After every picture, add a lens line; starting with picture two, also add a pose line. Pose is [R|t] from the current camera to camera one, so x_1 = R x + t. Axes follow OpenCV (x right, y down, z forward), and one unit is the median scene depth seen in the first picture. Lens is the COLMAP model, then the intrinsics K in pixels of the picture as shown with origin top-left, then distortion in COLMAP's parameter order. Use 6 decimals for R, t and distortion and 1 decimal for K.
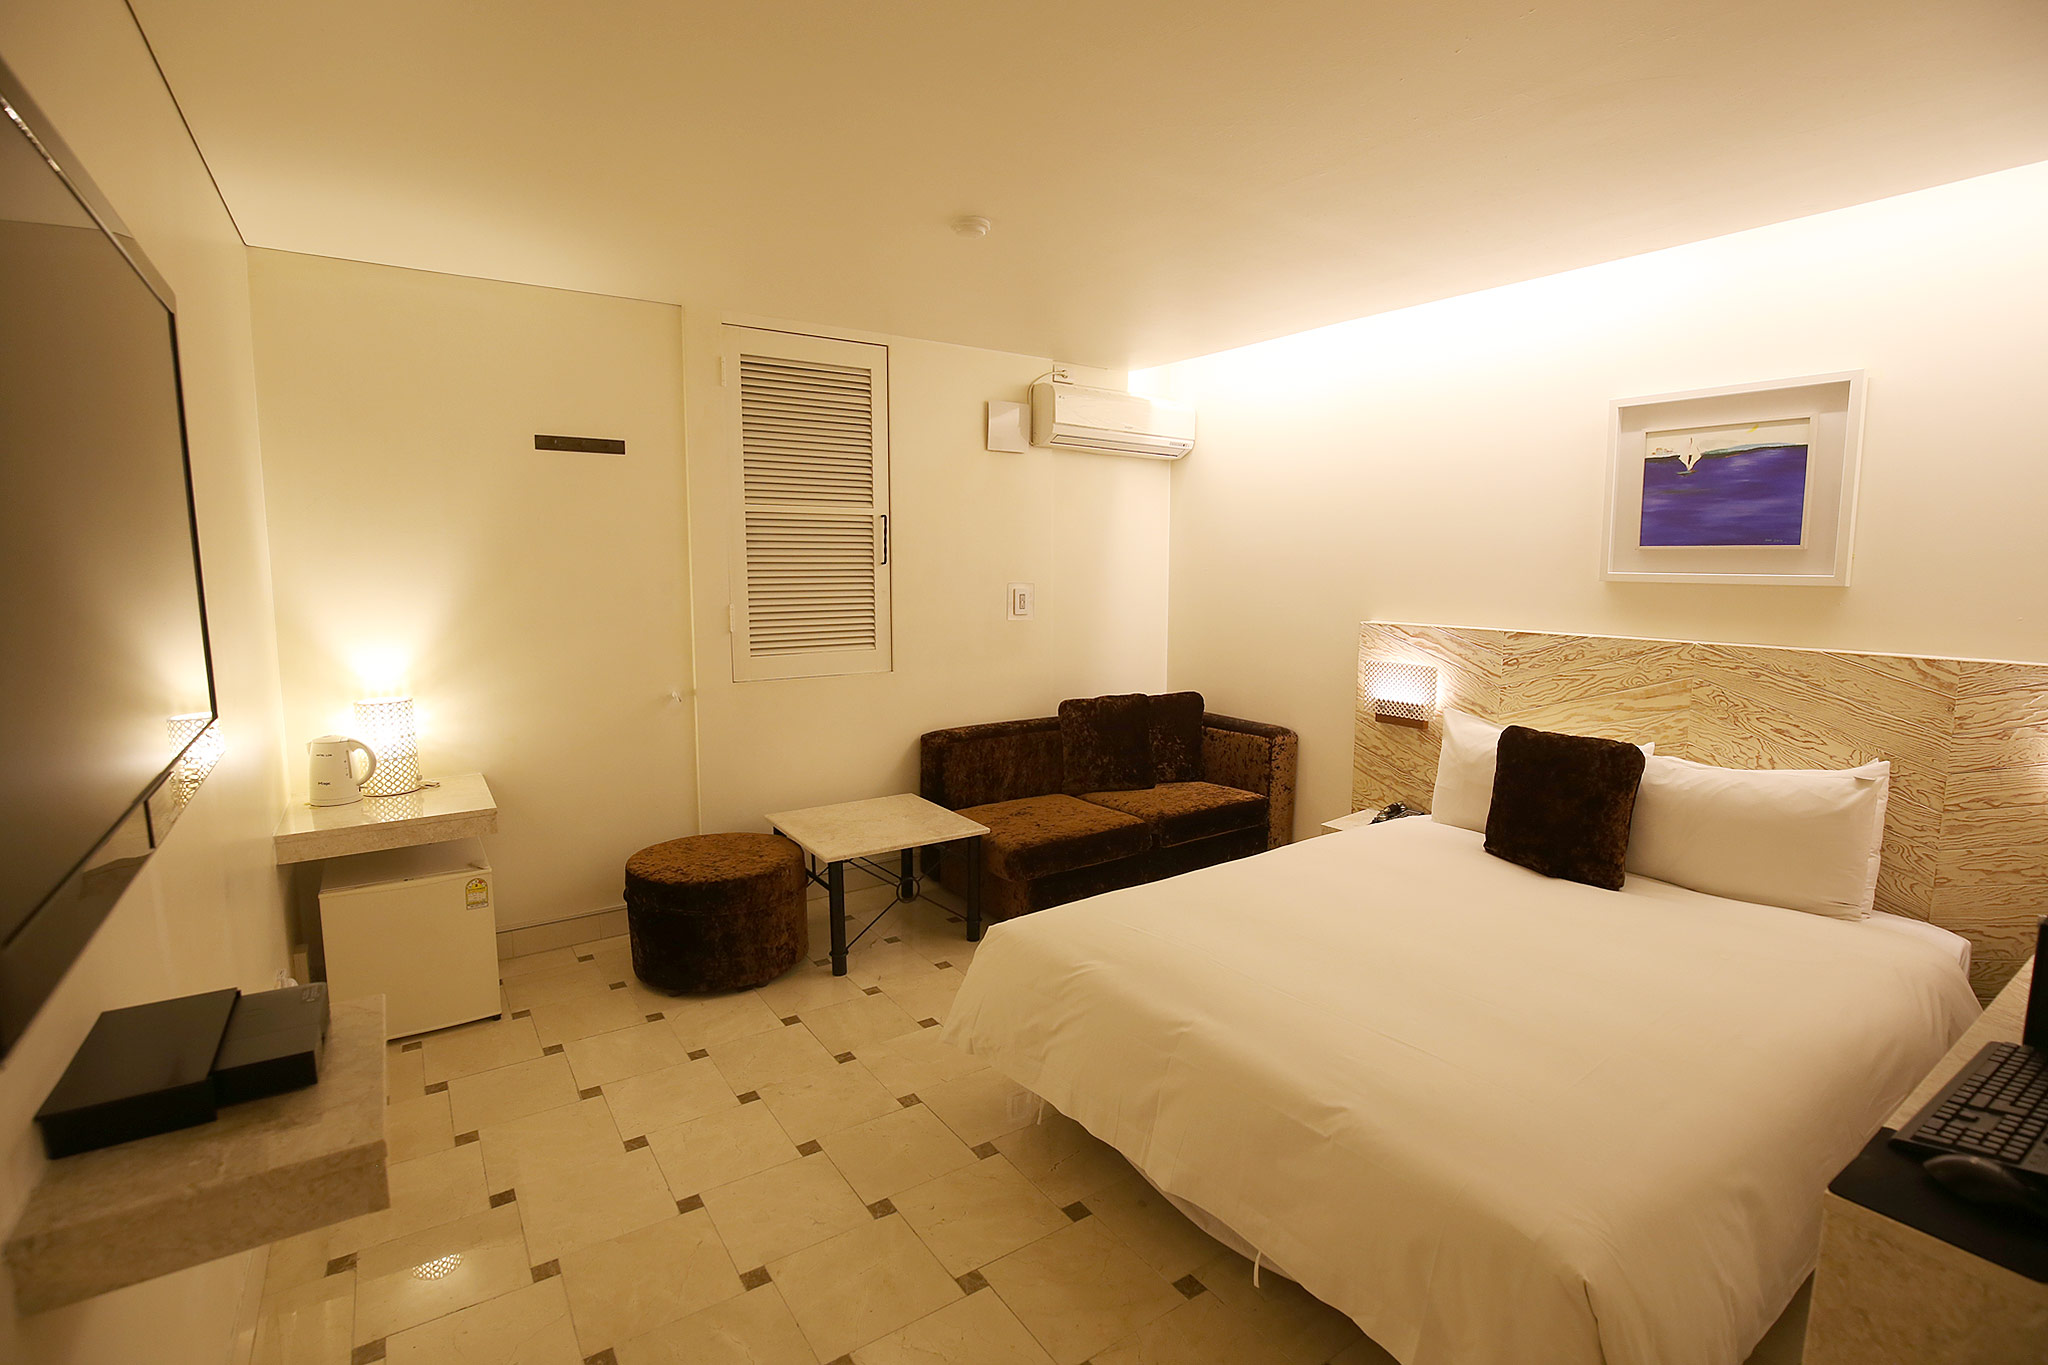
lens RADIAL K [[961.3, 0, 1019.6], [0, 961.3, 700.5], [0, 0, 1]] dist [0.017356, 0.001083]
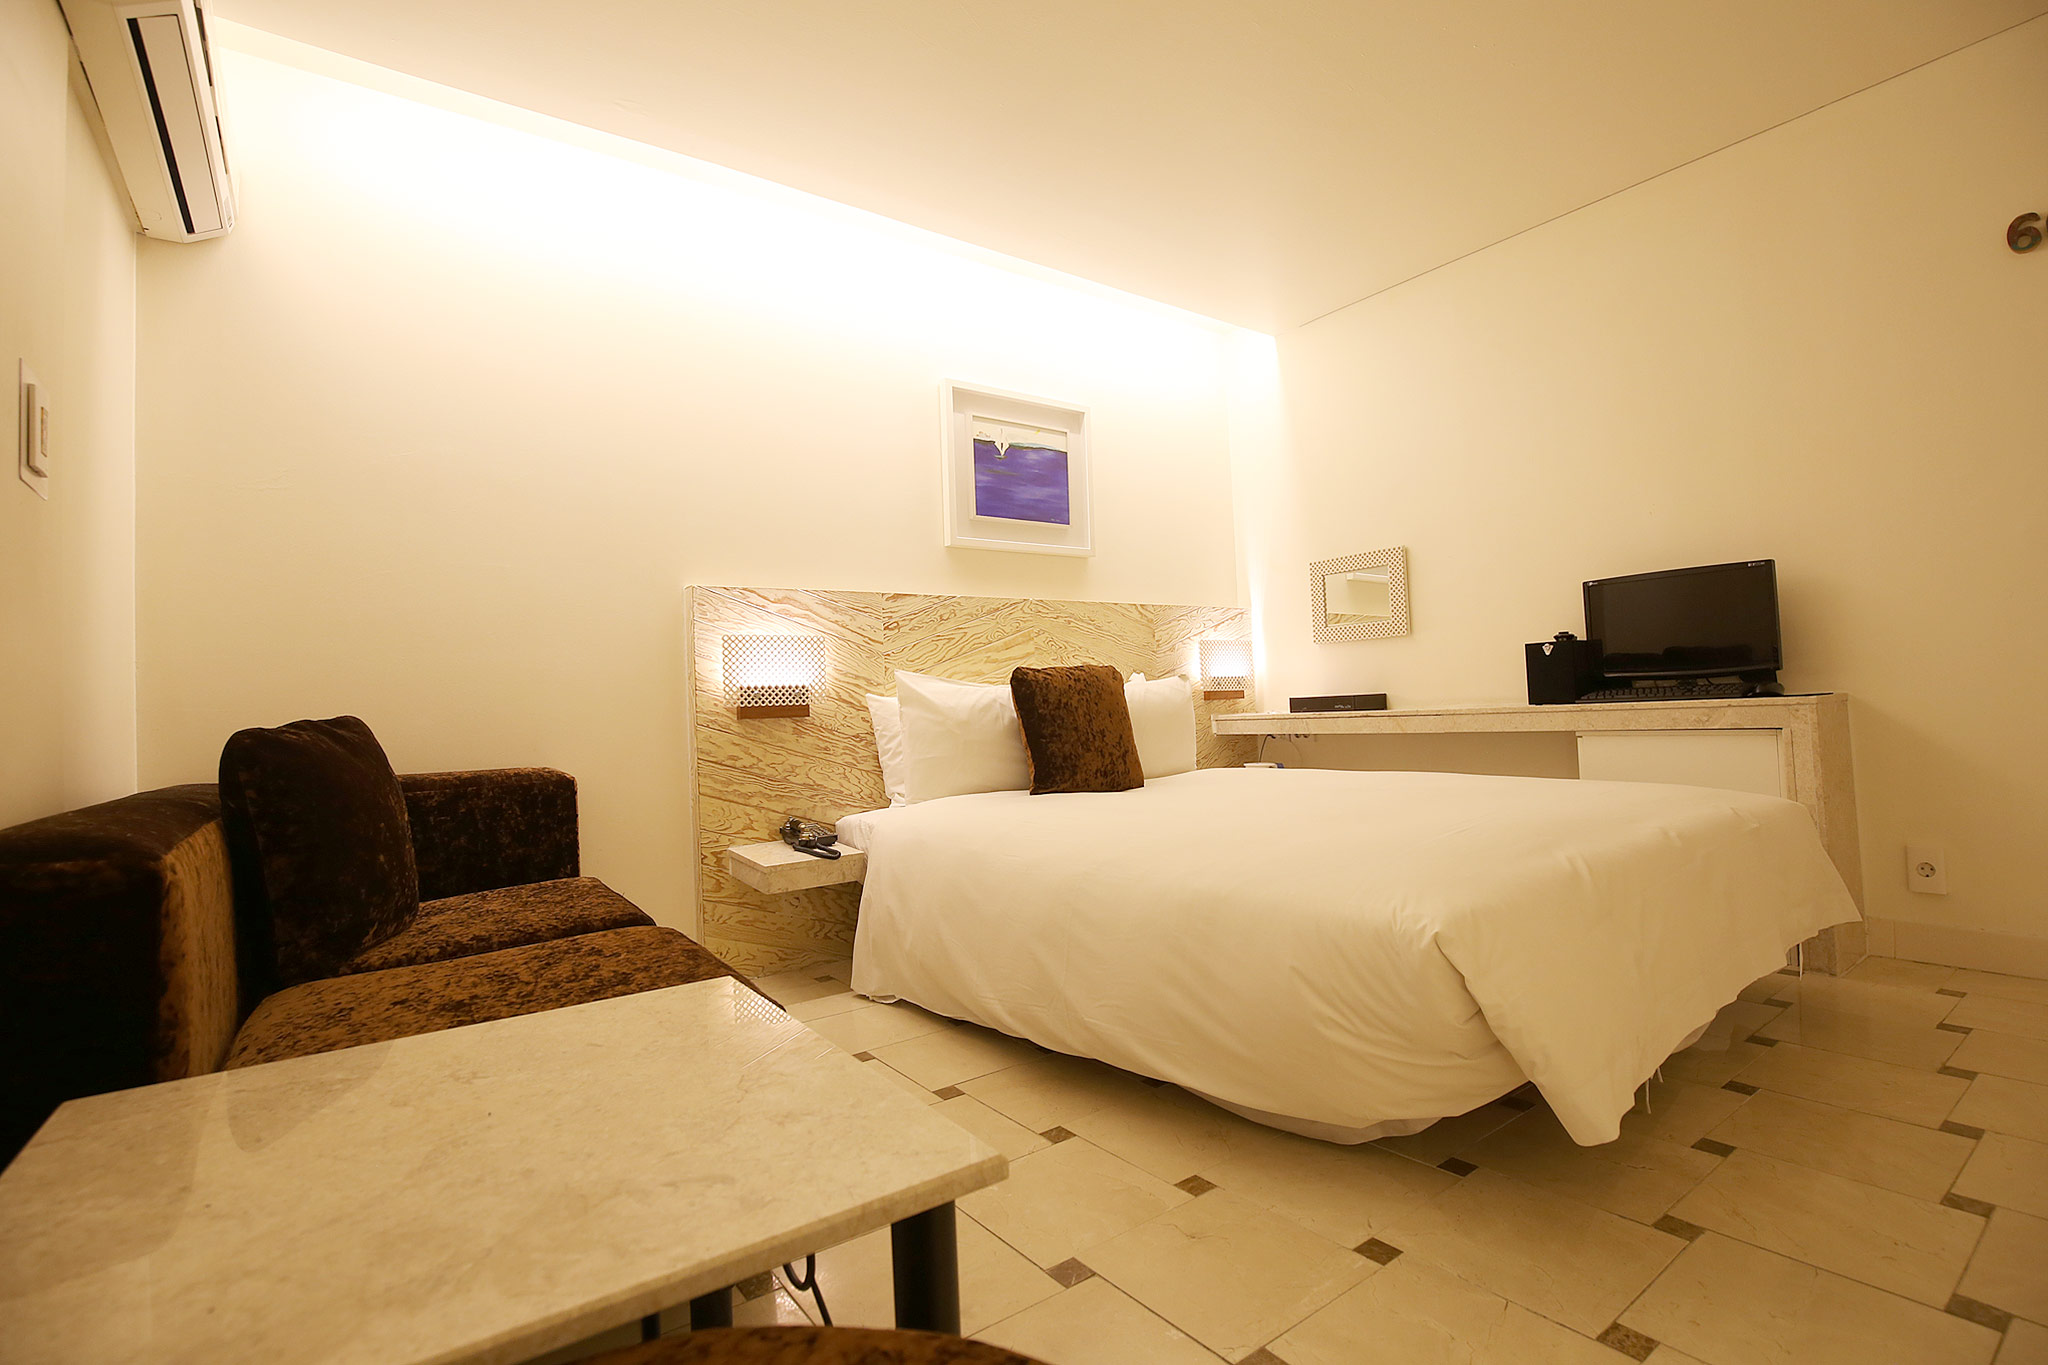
lens RADIAL K [[961.3, 0, 1071.7], [0, 961.3, 676.4], [0, 0, 1]] dist [0.017356, 0.001083]
pose [[-0.059316, 0.034467, 0.997644, -0.463799], [0.189980, 0.981527, -0.022615, 0.068083], [-0.979994, 0.188191, -0.064768, 1.011635]]
